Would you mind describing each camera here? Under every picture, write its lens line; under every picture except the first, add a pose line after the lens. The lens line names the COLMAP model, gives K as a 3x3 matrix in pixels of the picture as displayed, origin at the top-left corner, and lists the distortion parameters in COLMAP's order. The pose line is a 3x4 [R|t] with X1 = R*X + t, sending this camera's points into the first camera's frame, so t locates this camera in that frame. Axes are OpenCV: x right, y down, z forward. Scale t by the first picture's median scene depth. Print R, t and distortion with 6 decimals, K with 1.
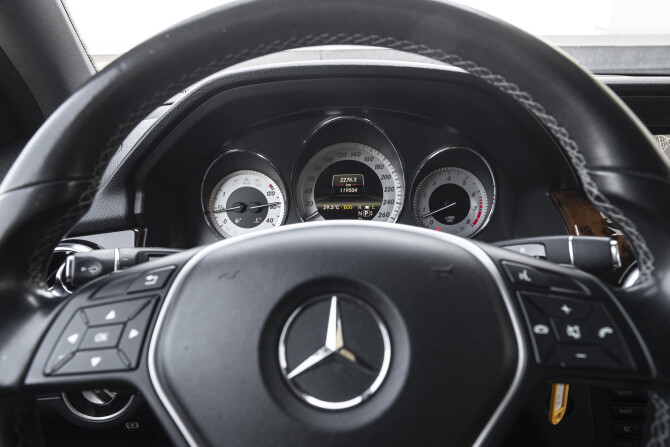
lens RADIAL K [[483.6, 0, 335.0], [0, 483.6, 223.5], [0, 0, 1]] dist [-0.001035, -0.000607]
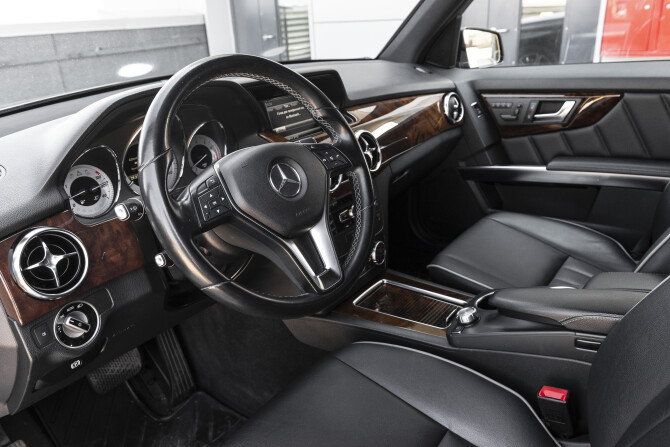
lens RADIAL K [[541.8, 0, 335.0], [0, 541.8, 223.5], [0, 0, 1]] dist [-0.001511, 0.000854]
pose [[0.611656, -0.306631, 0.729284, -0.951333], [0.301996, 0.942523, 0.143001, 0.050916], [-0.731215, 0.132773, 0.669101, -0.589103]]
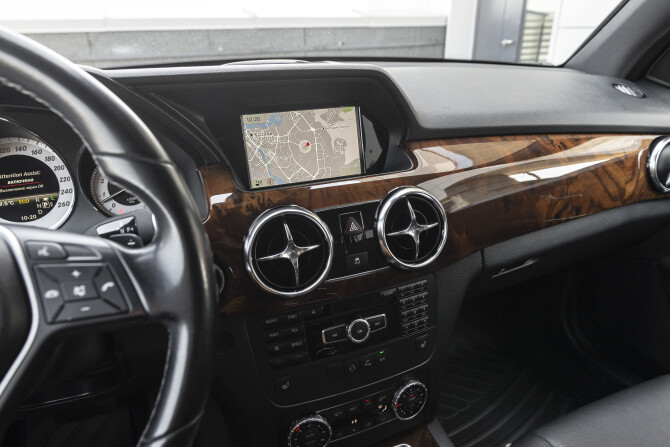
lens RADIAL K [[459.9, 0, 330.9], [0, 459.9, 222.6], [0, 0, 1]] dist [-0.000228, 0.000748]
pose [[0.927784, -0.142771, 0.344721, 0.292208], [0.123515, 0.989326, 0.077314, 0.015973], [-0.352080, -0.029152, 0.935516, -0.134271]]
